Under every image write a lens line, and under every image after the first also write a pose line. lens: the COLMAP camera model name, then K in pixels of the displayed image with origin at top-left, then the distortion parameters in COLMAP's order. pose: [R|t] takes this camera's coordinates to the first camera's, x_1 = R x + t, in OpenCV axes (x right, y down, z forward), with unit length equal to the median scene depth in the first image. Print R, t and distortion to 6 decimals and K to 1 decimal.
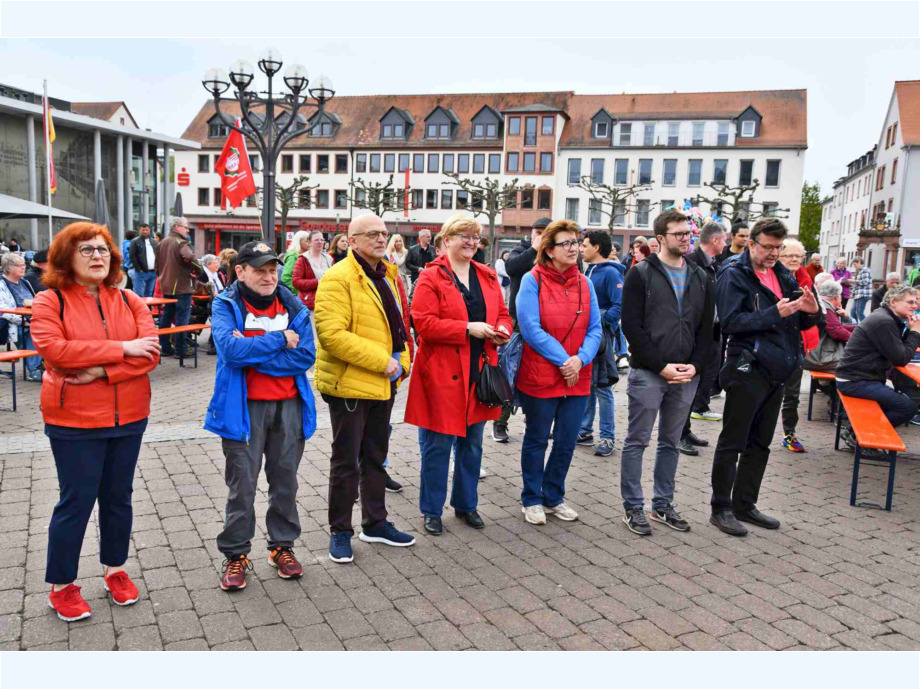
lens RADIAL K [[835.2, 0, 455.4], [0, 835.2, 347.2], [0, 0, 1]] dist [0.002860, 0.045536]
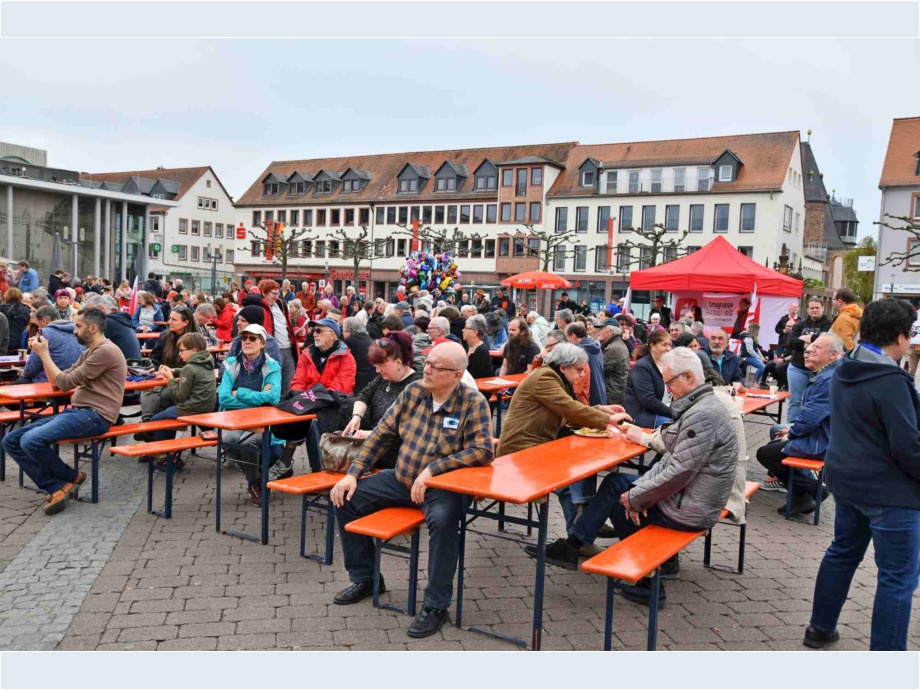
lens RADIAL K [[883.7, 0, 456.2], [0, 883.7, 346.7], [0, 0, 1]] dist [0.055760, 0.000000]
pose [[0.965143, 0.018239, -0.261087, 0.302121], [-0.035607, 0.997444, -0.061947, 0.016936], [0.259290, 0.069084, 0.963326, -0.069763]]
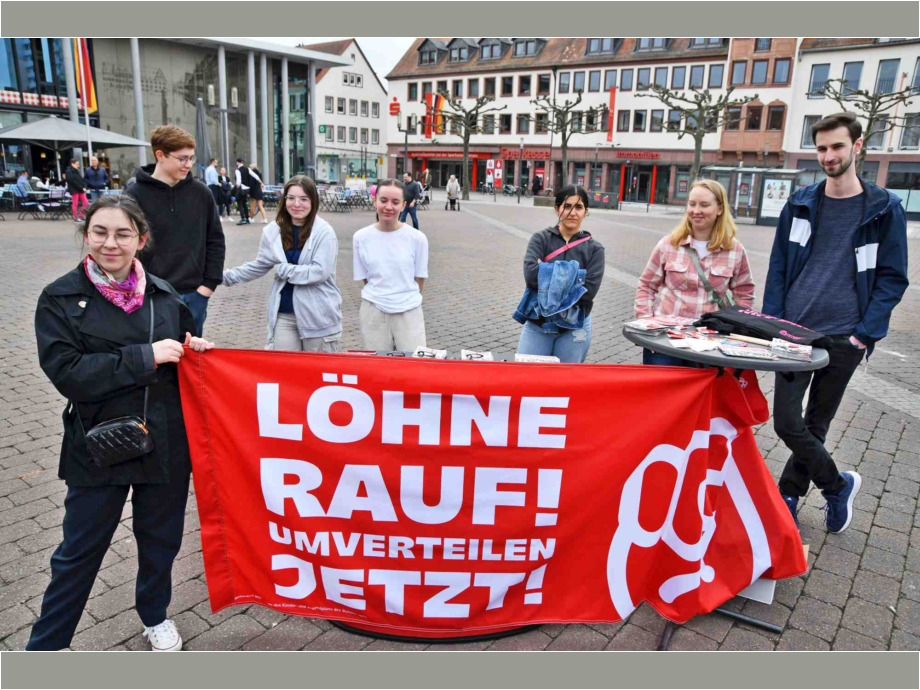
lens RADIAL K [[681.5, 0, 455.6], [0, 681.5, 339.8], [0, 0, 1]] dist [-0.050868, 0.034101]
pose [[0.940905, 0.076899, -0.329825, 0.044929], [-0.036658, 0.991283, 0.126544, -0.031853], [0.336681, -0.106975, 0.935522, 0.248491]]
